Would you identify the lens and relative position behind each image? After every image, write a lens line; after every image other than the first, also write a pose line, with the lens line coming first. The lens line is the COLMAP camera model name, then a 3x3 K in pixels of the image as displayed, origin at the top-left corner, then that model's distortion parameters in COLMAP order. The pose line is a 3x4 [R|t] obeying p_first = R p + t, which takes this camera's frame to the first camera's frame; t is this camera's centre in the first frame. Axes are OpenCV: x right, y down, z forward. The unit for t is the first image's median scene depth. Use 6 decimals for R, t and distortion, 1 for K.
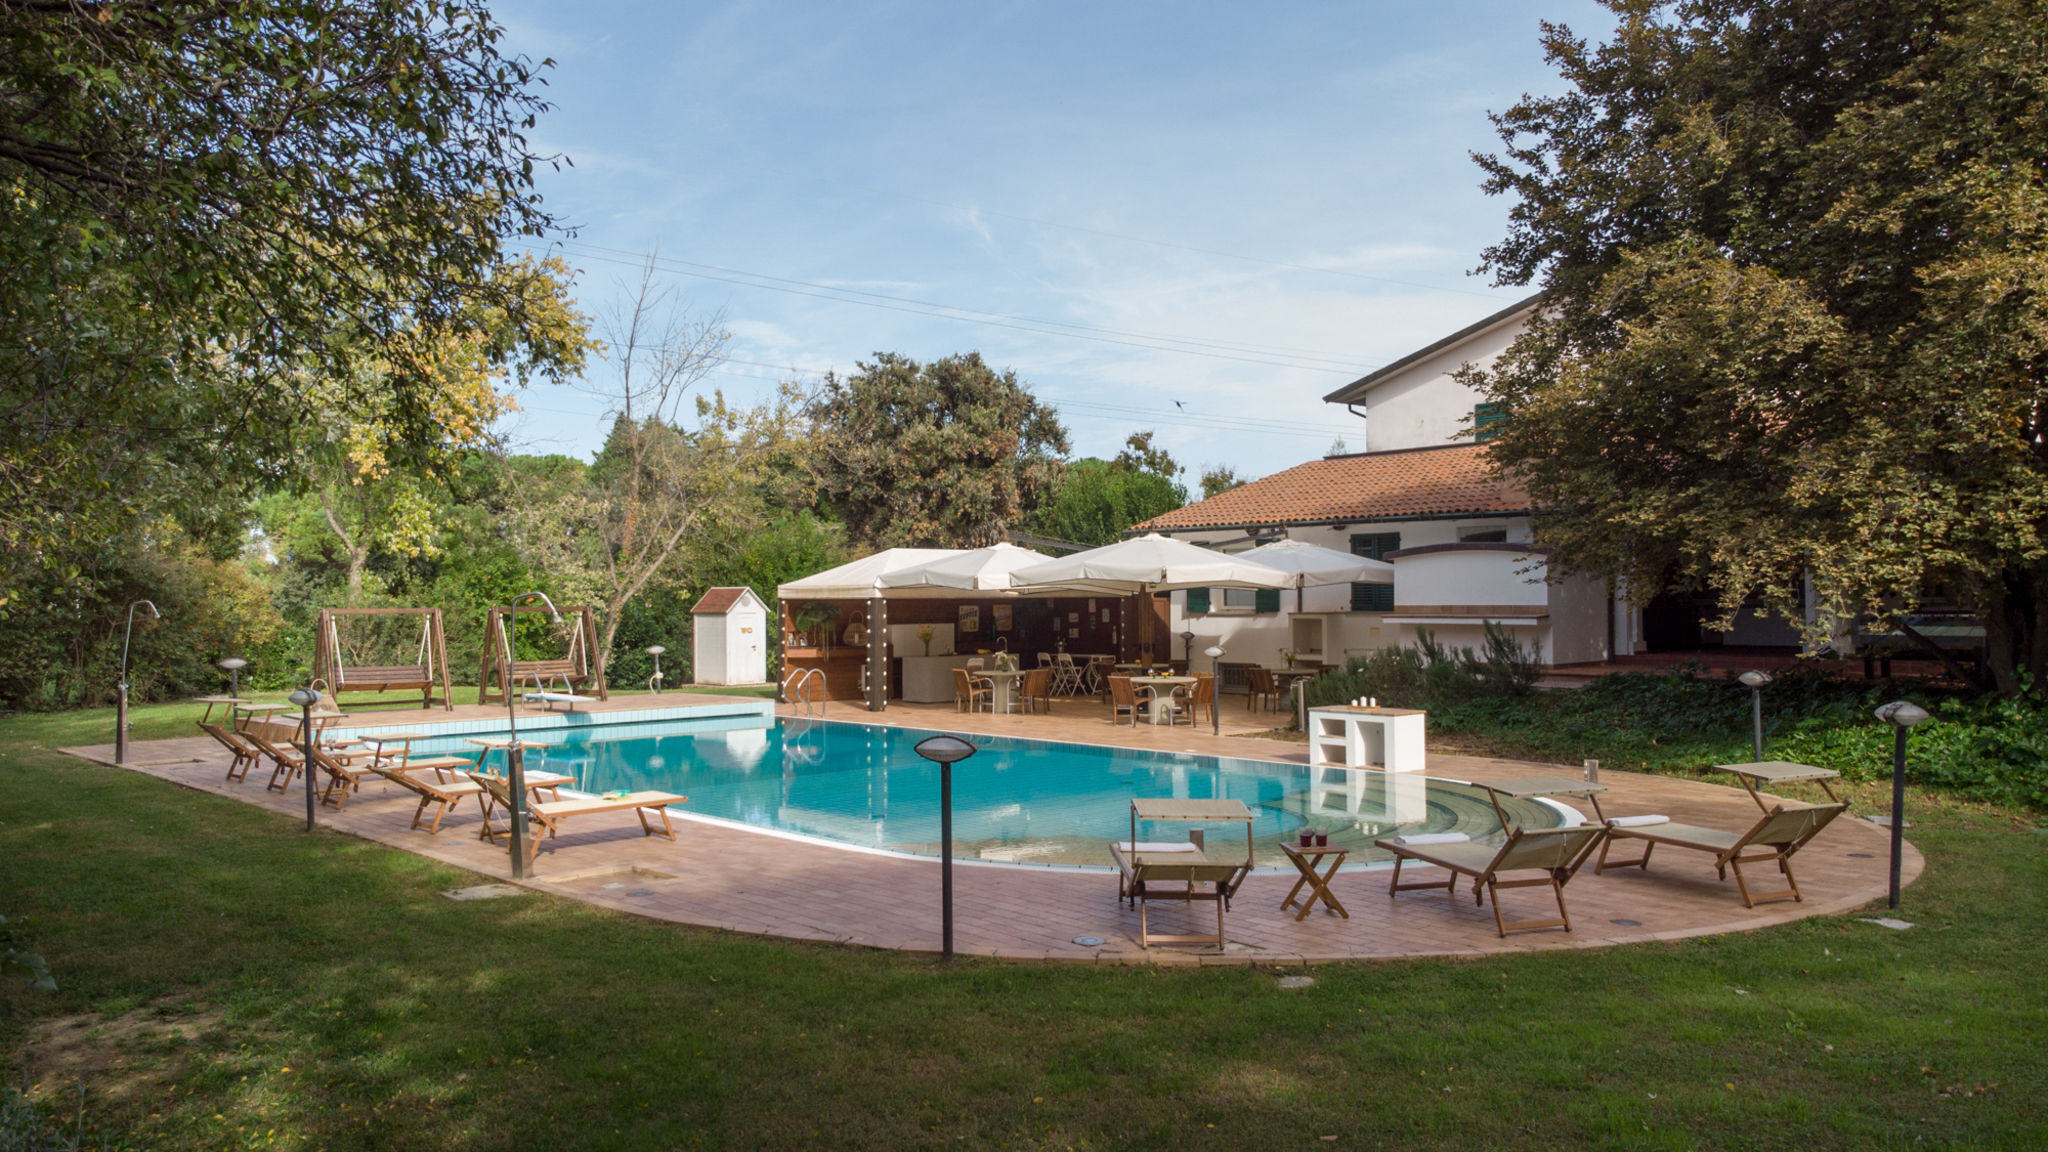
lens RADIAL K [[1468.5, 0, 1033.2], [0, 1468.5, 580.0], [0, 0, 1]] dist [0.030370, 0.004535]
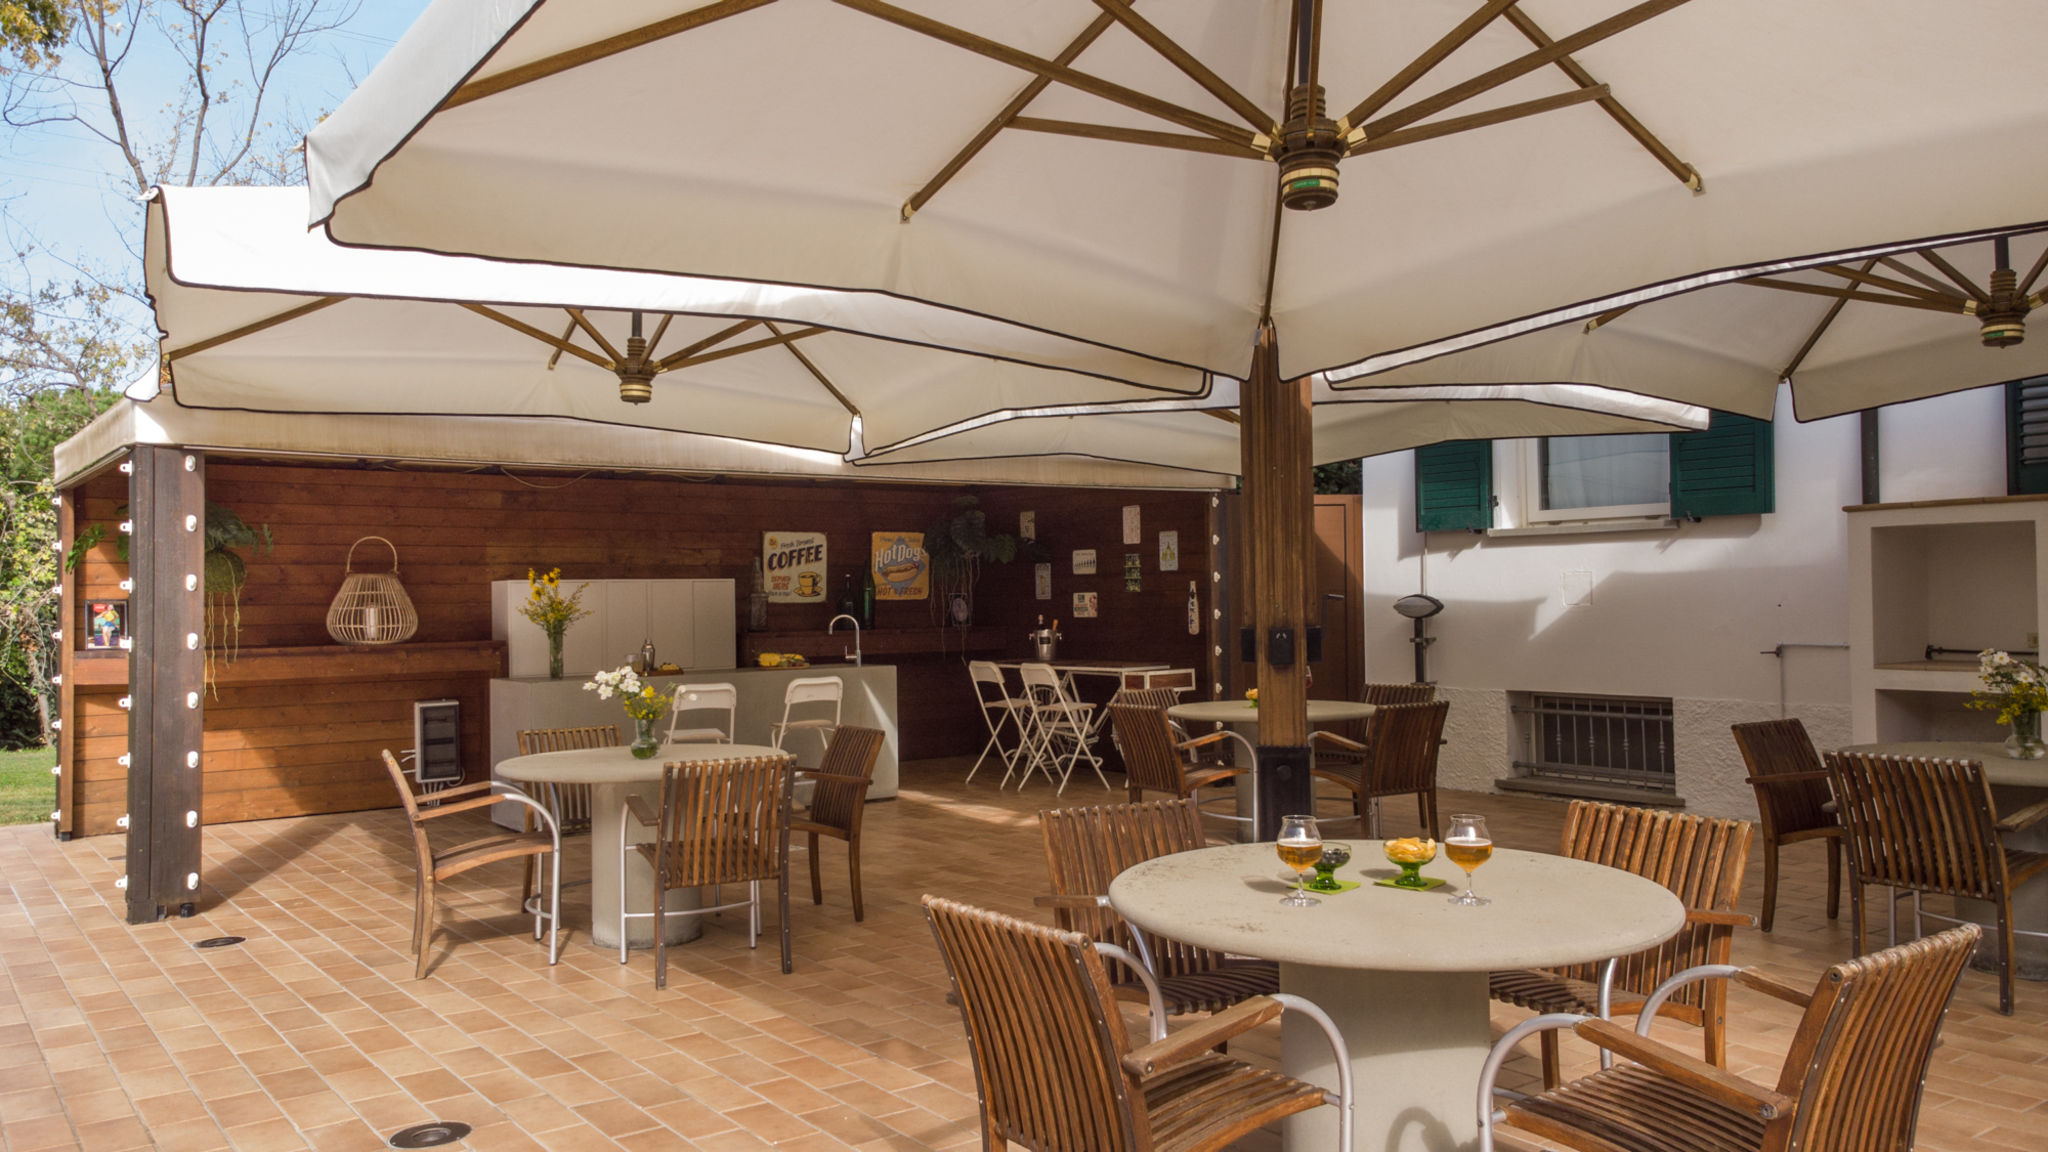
lens RADIAL K [[1468.5, 0, 1033.2], [0, 1468.5, 580.0], [0, 0, 1]] dist [0.030370, 0.004535]
pose [[0.990461, -0.010700, -0.137378, 0.066016], [0.010367, 0.999941, -0.003140, 0.032011], [0.137404, 0.001686, 0.990514, 0.671728]]
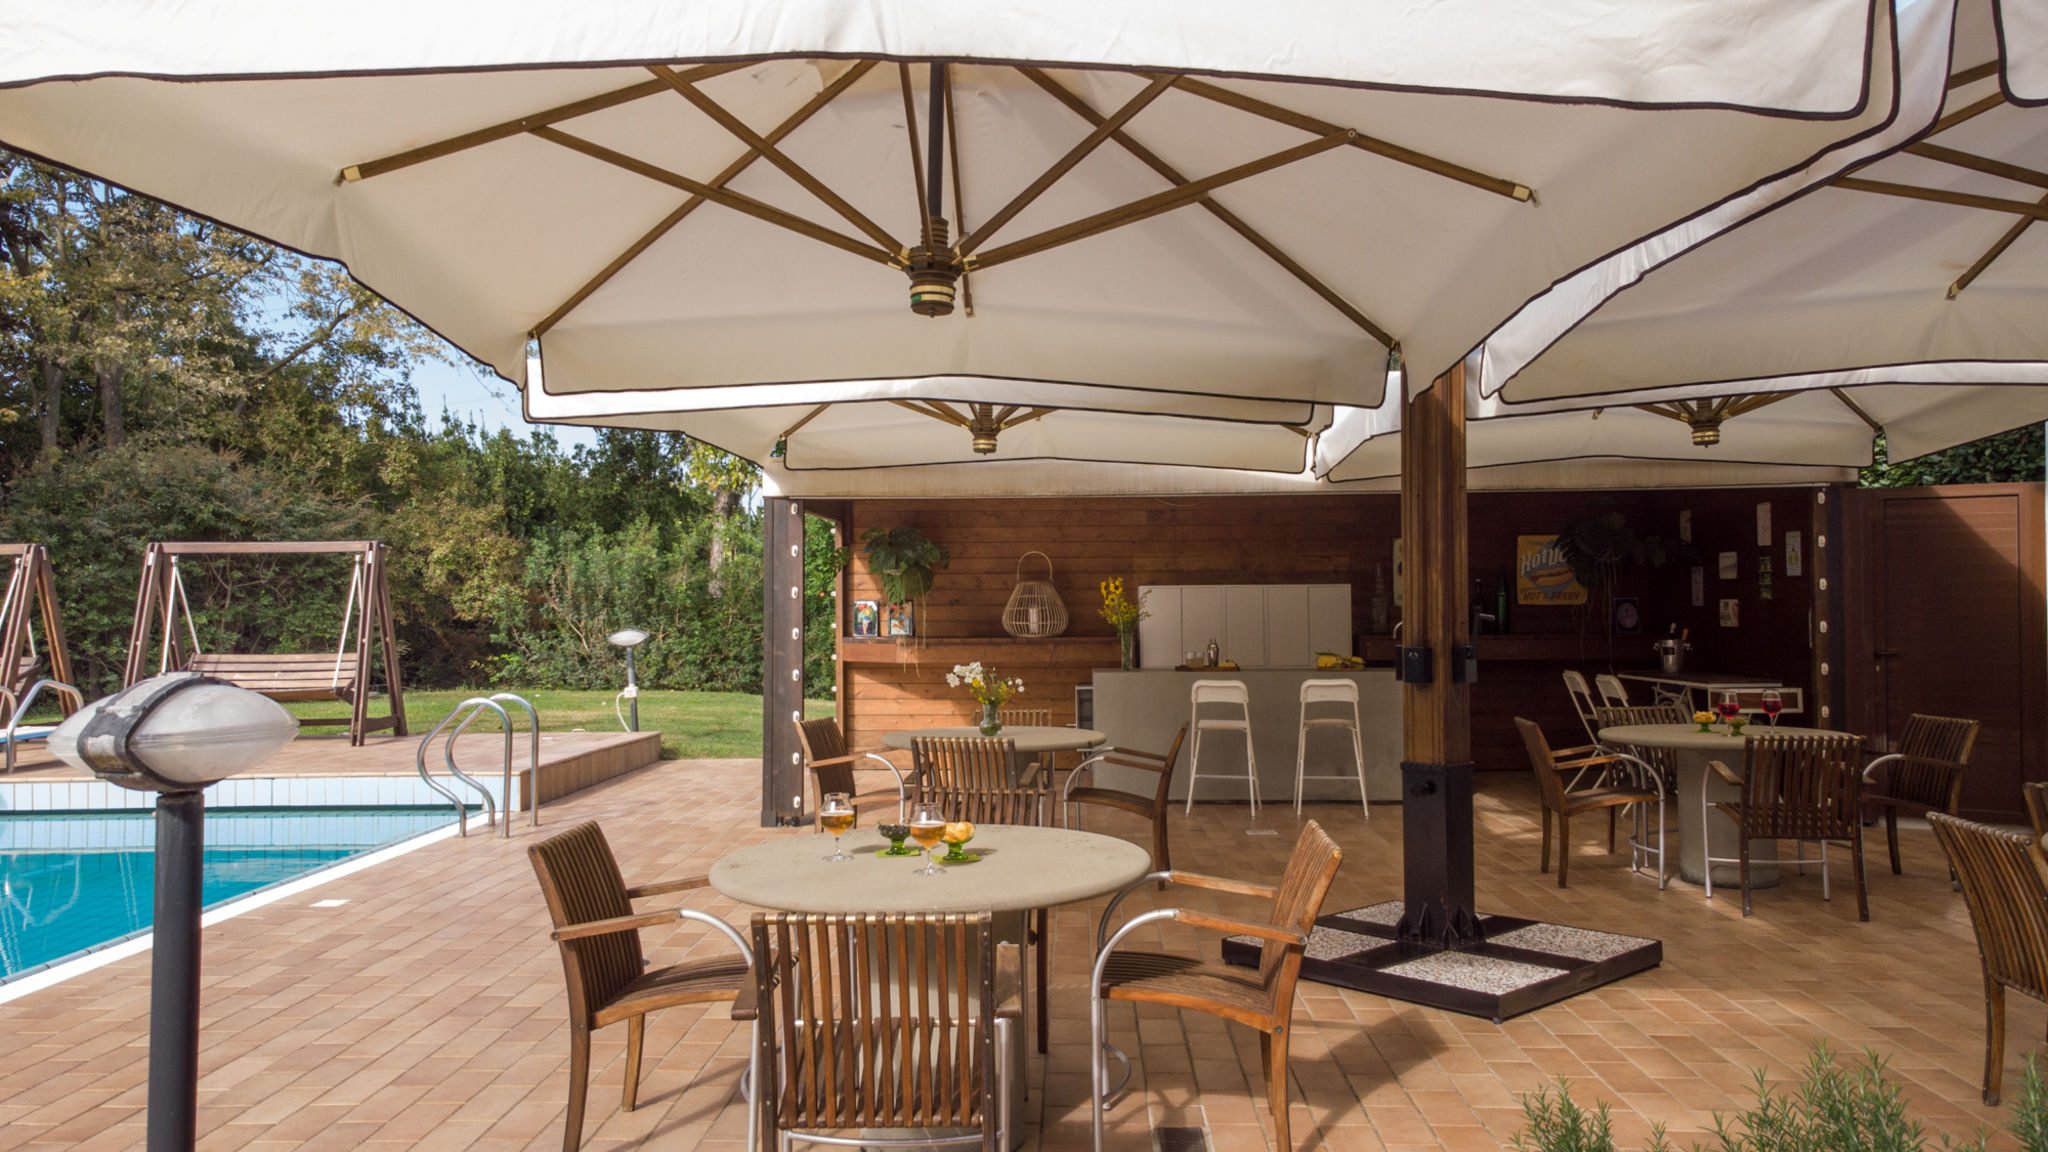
lens RADIAL K [[1468.5, 0, 1033.2], [0, 1468.5, 580.0], [0, 0, 1]] dist [0.030370, 0.004535]
pose [[0.693342, -0.009971, -0.720539, 0.159908], [0.009083, 0.999946, -0.005097, 0.030051], [0.720551, -0.003011, 0.693395, 0.691006]]
